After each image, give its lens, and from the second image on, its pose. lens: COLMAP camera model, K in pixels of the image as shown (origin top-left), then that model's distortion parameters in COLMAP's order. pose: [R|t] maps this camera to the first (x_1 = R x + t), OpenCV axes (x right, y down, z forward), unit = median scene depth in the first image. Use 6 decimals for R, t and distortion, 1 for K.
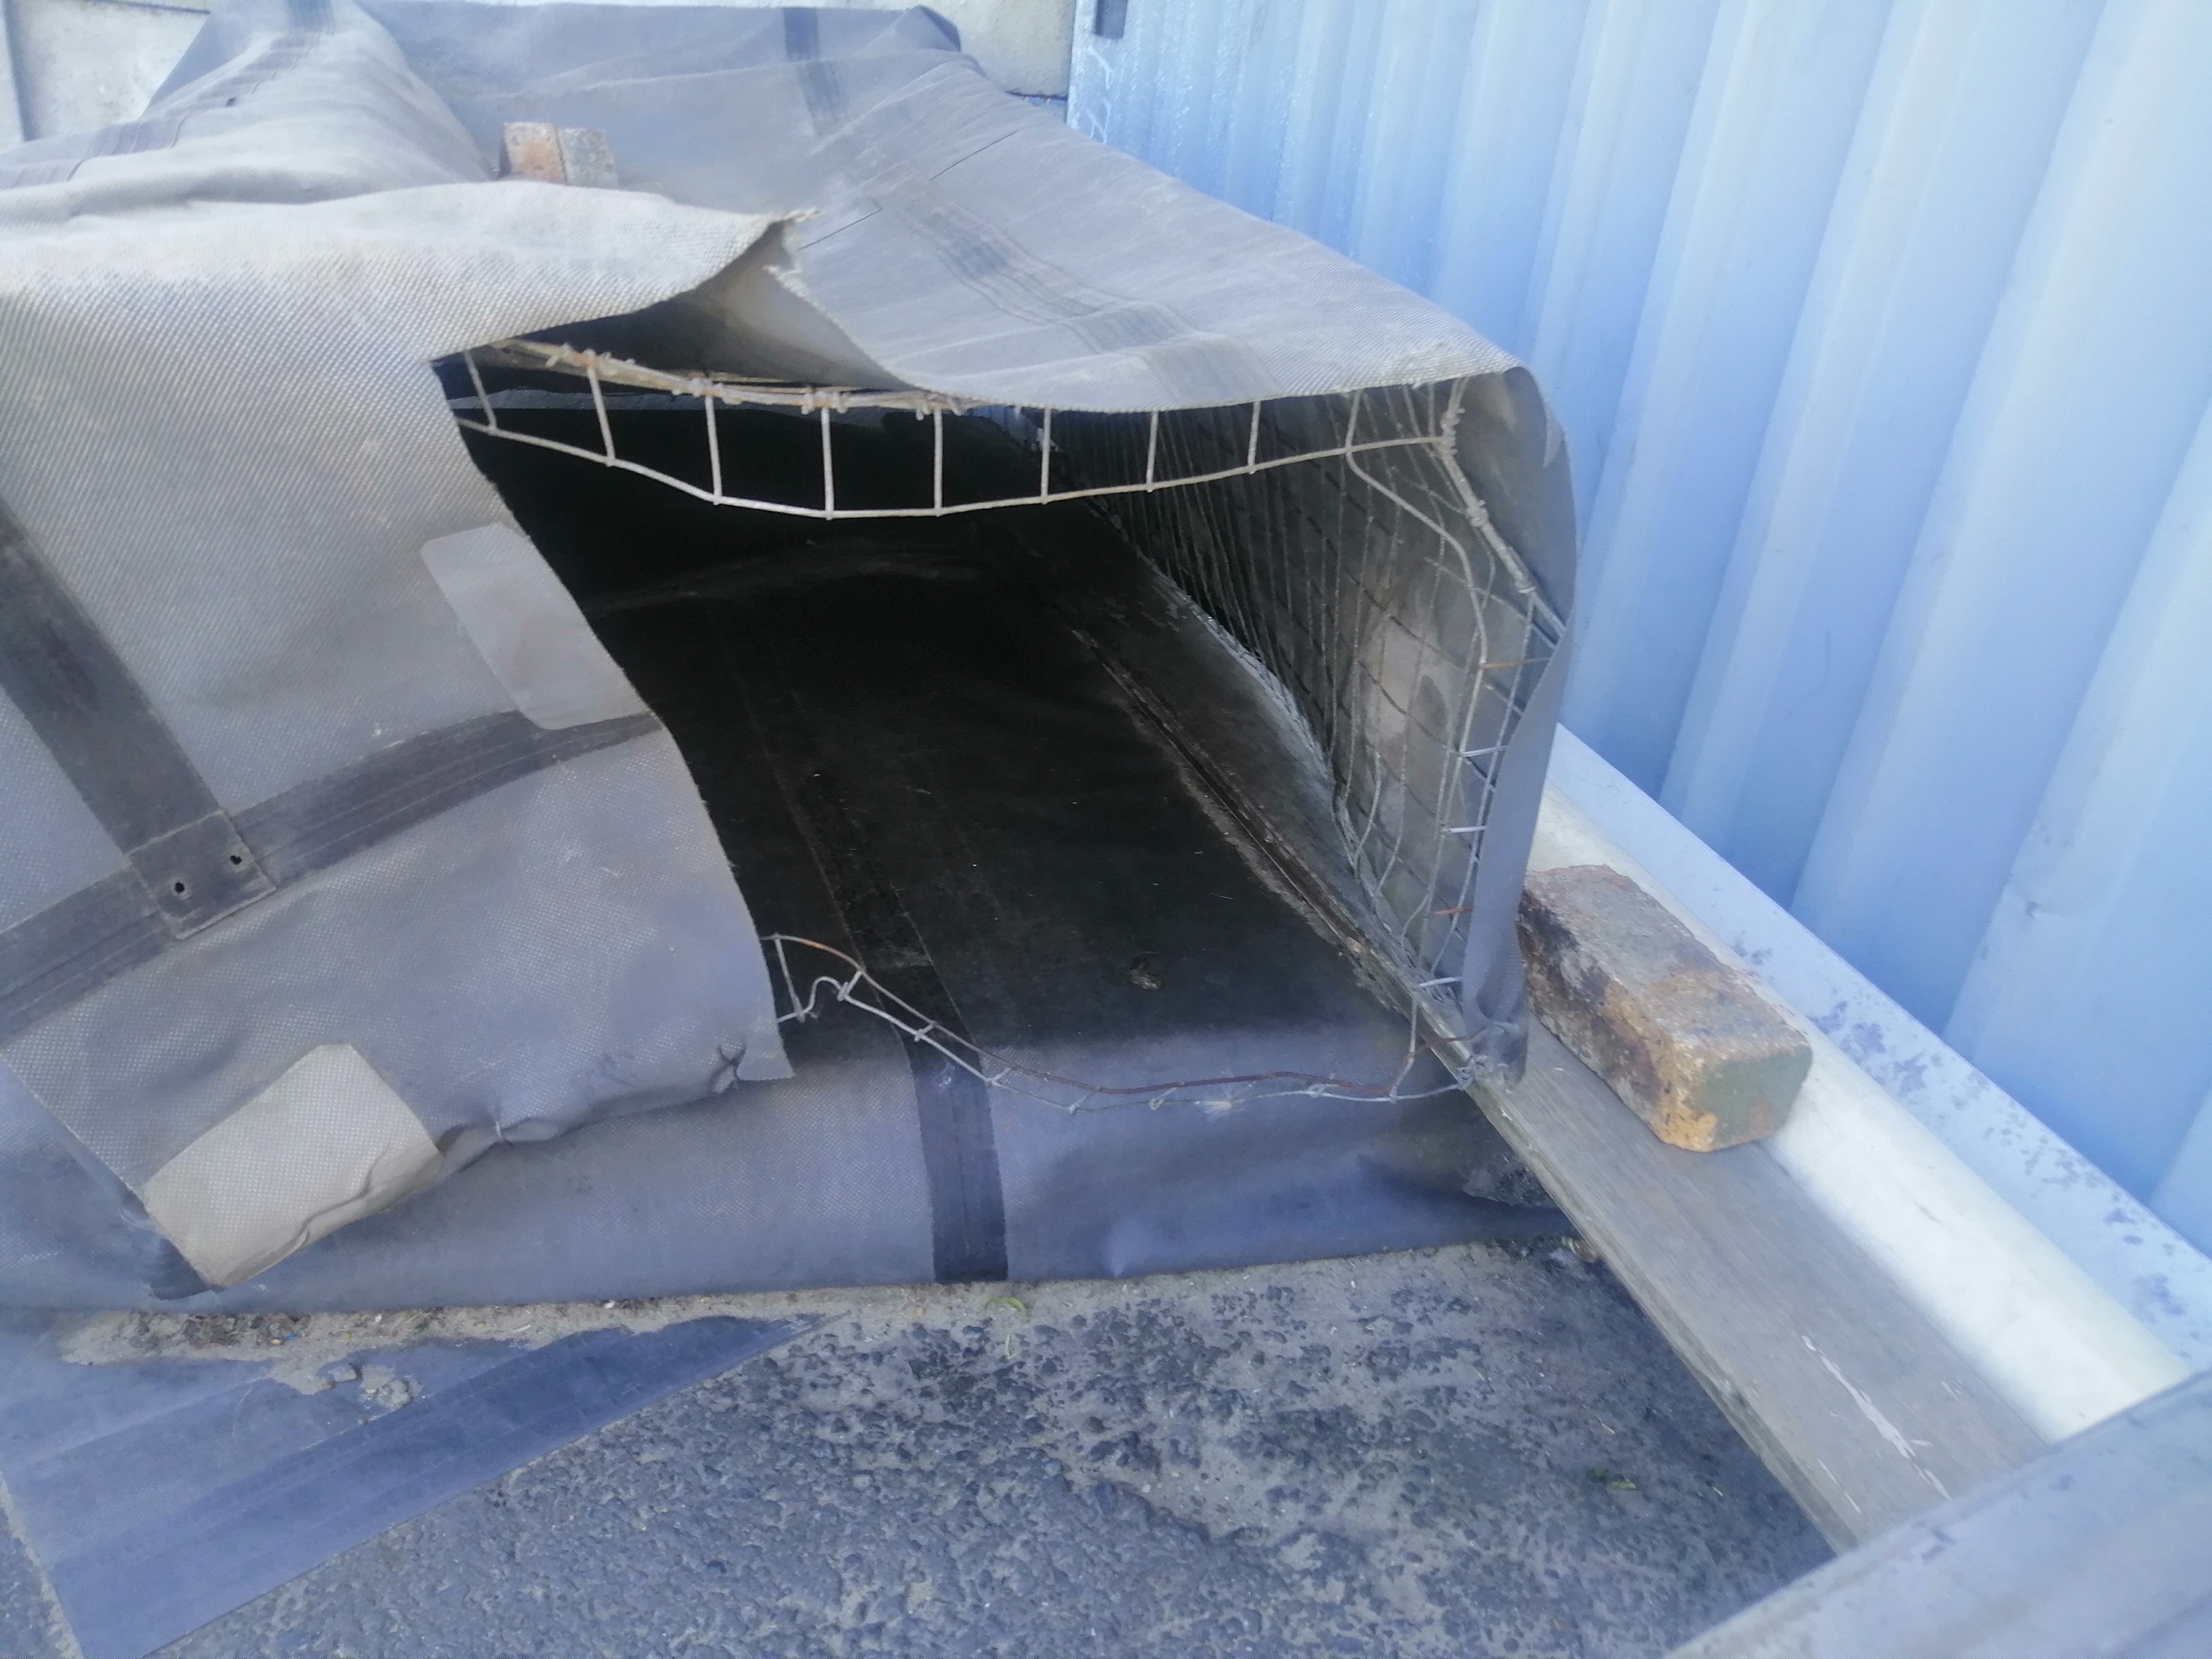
lens RADIAL K [[1732.9, 0, 1137.6], [0, 1732.9, 825.7], [0, 0, 1]] dist [-0.053503, 0.069685]
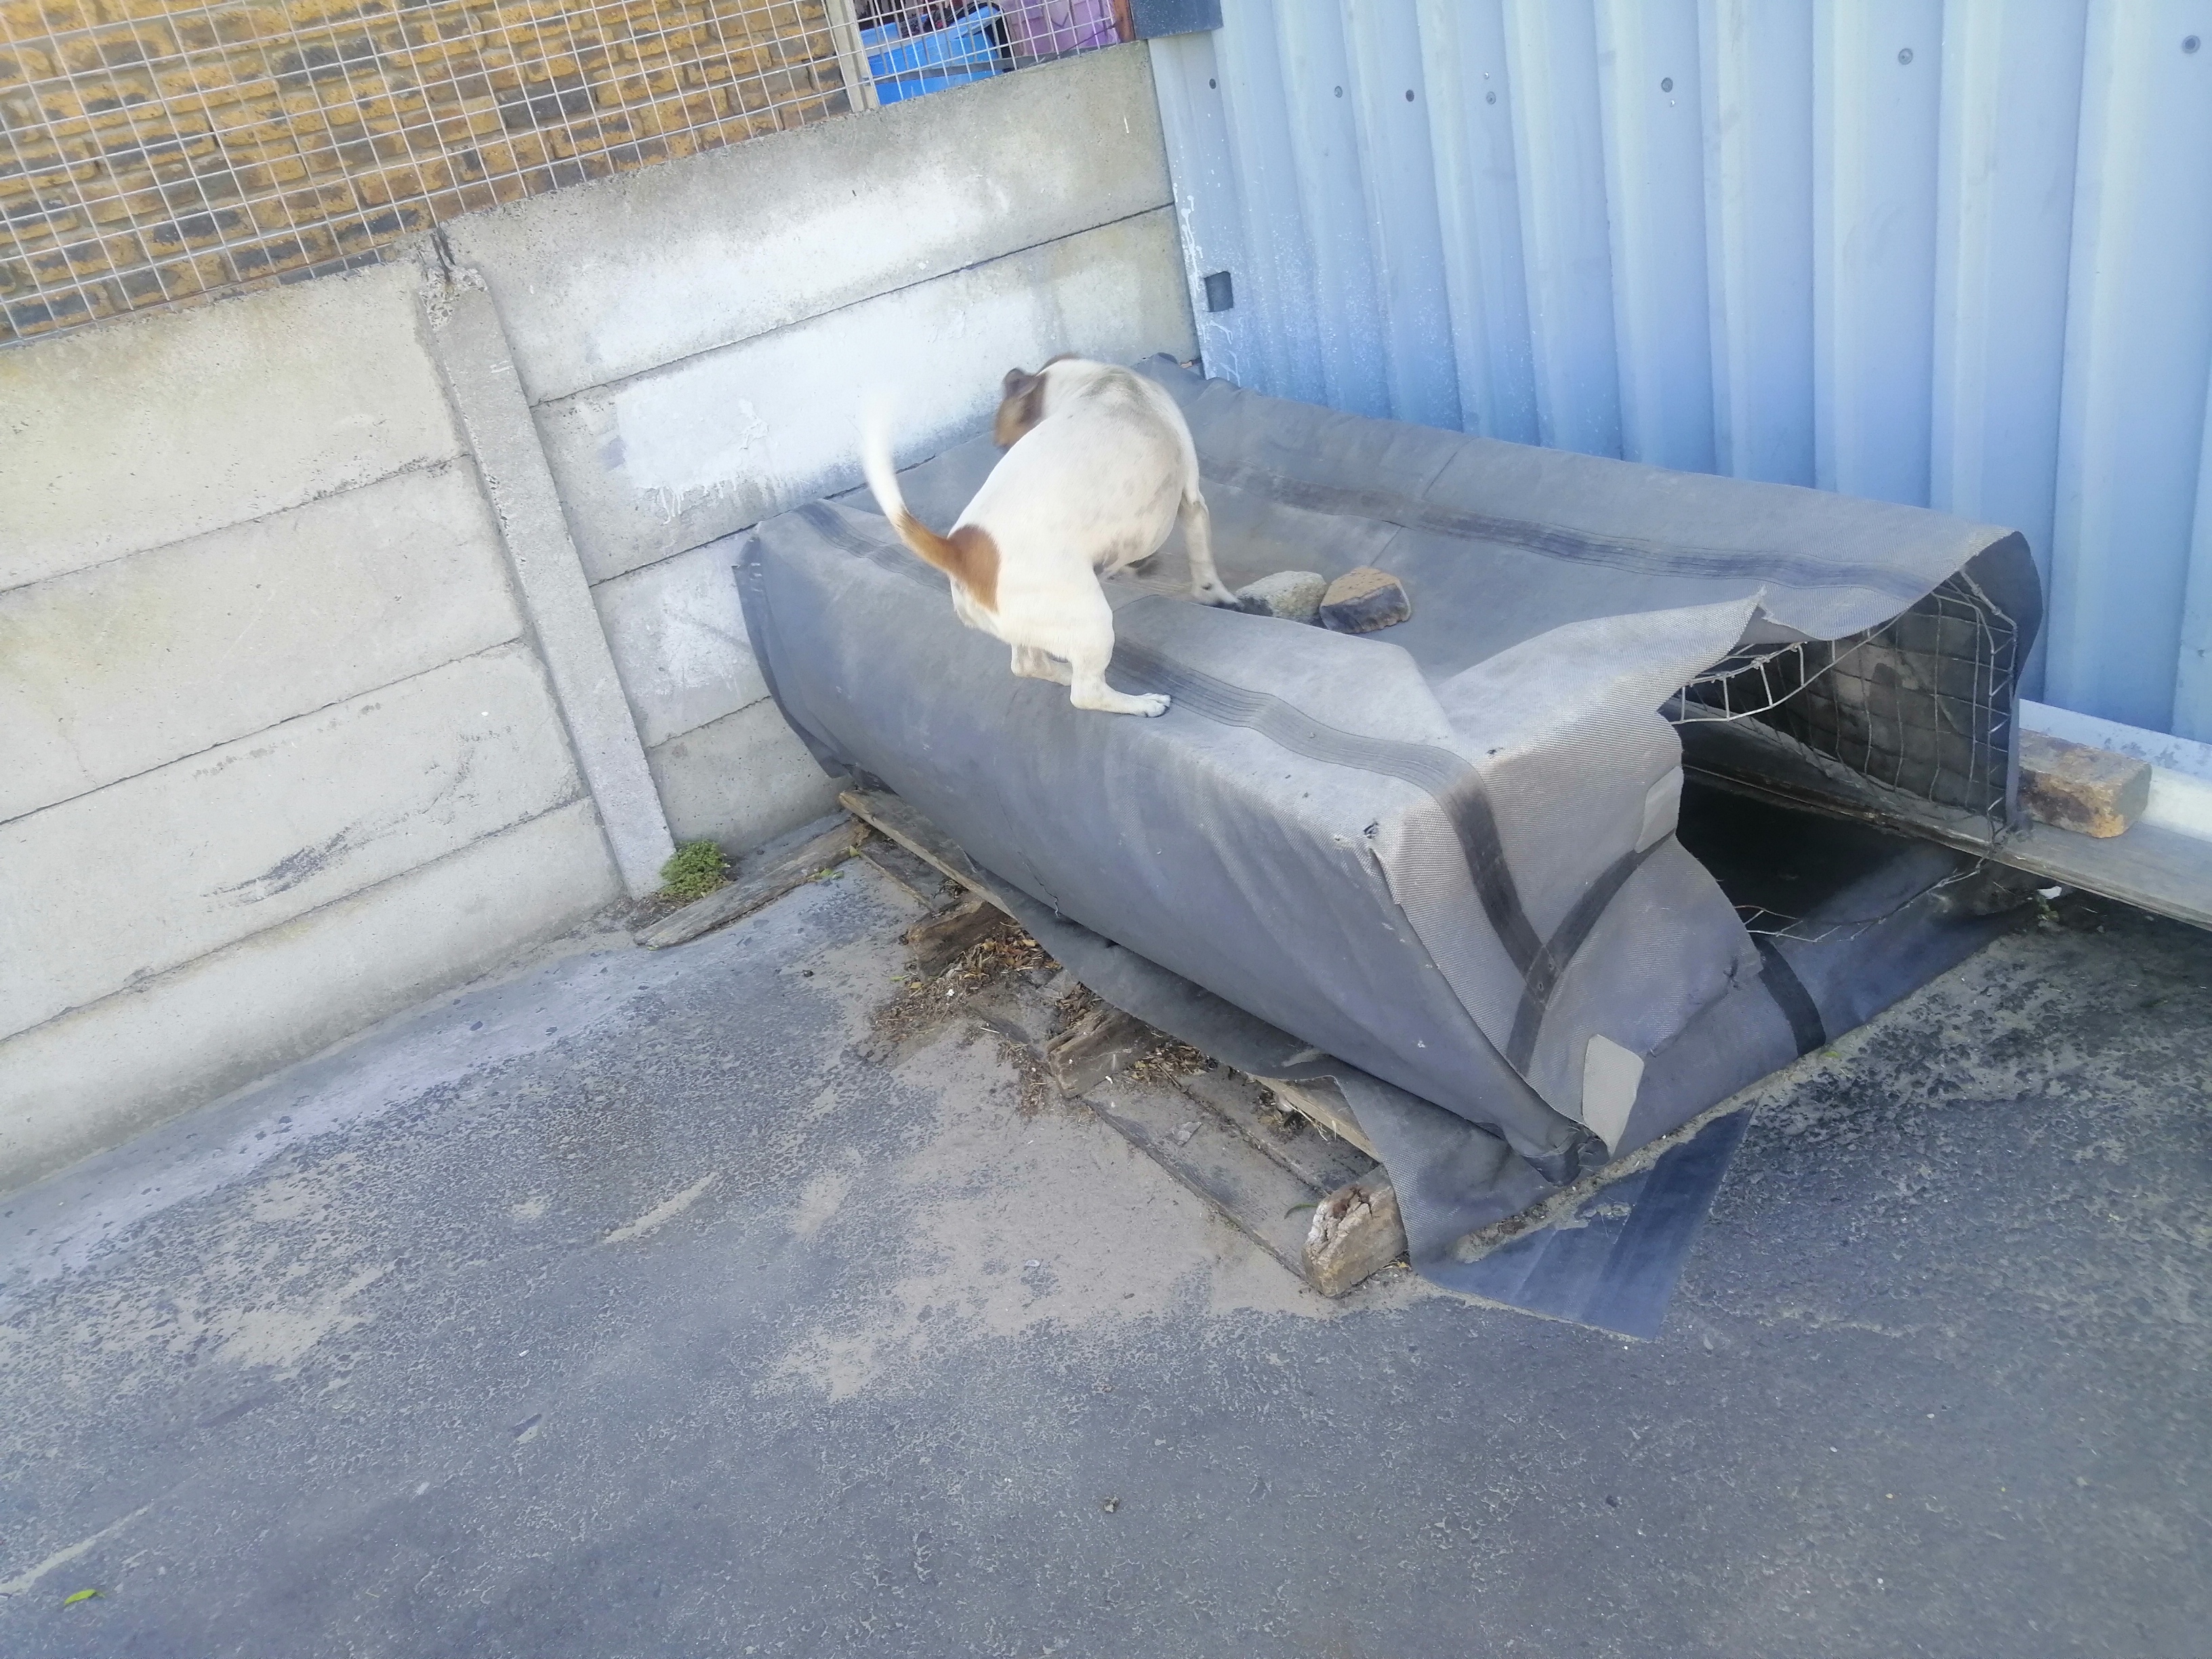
lens RADIAL K [[1732.9, 0, 1137.6], [0, 1732.9, 825.7], [0, 0, 1]] dist [-0.053503, 0.069685]
pose [[0.913849, -0.393086, 0.101802, -0.896791], [0.394113, 0.919000, 0.010670, -0.283442], [-0.097751, 0.030371, 0.994747, -0.836723]]
